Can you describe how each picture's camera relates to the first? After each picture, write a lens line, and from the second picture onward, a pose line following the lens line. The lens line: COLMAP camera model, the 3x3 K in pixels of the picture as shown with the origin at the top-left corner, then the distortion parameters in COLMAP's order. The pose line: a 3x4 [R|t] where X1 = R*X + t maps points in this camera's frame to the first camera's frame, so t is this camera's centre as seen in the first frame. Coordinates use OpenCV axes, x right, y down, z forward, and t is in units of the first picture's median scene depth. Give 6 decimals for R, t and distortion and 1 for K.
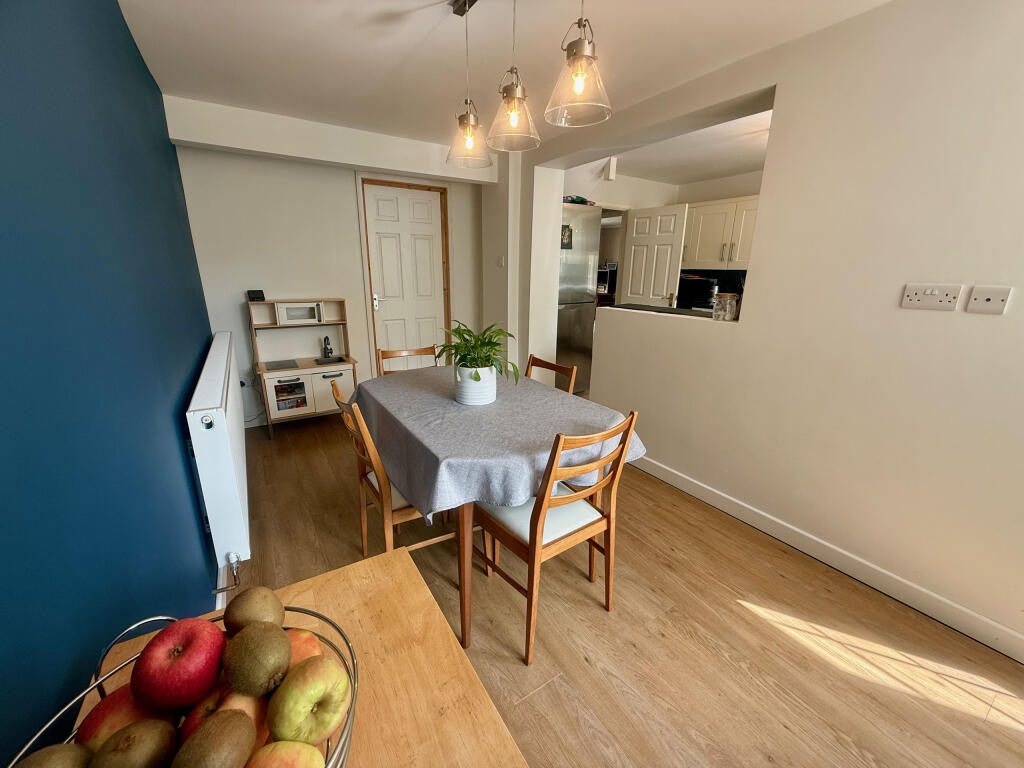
lens RADIAL K [[409.2, 0, 511.4], [0, 409.2, 383.0], [0, 0, 1]] dist [-0.000351, 0.000006]
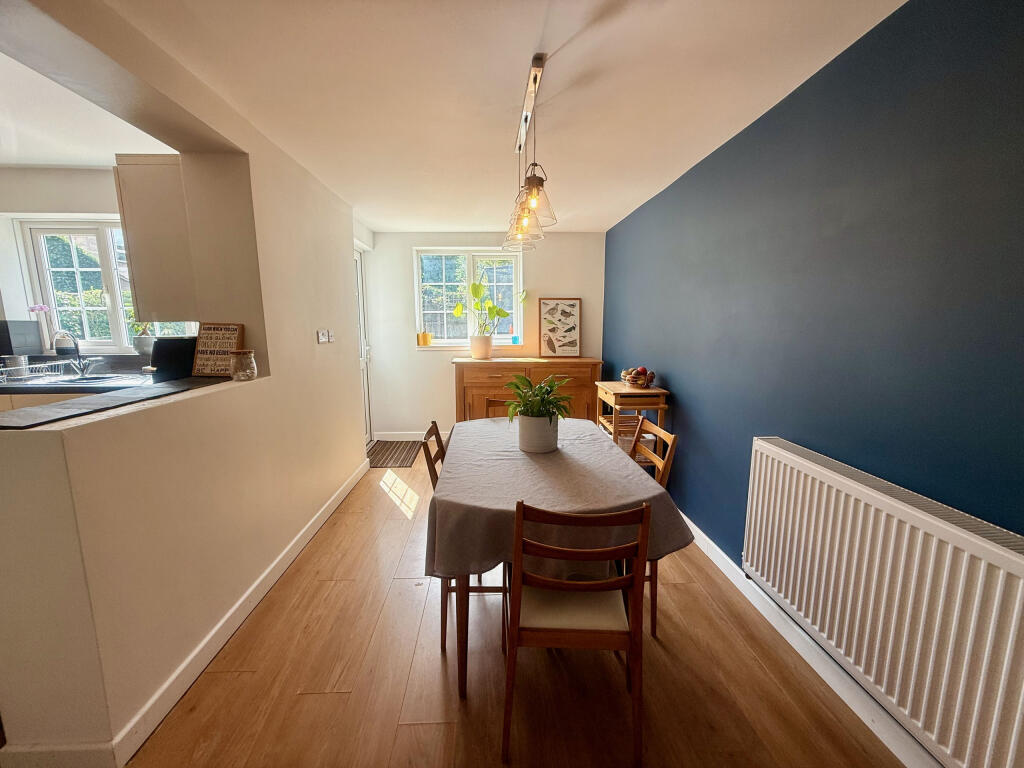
lens RADIAL K [[409.2, 0, 501.6], [0, 409.2, 382.3], [0, 0, 1]] dist [-0.000351, 0.000006]
pose [[-0.855481, -0.084277, 0.510930, -0.281101], [0.135895, 0.915548, 0.378556, -0.277742], [-0.499684, 0.393280, -0.771781, 0.952311]]
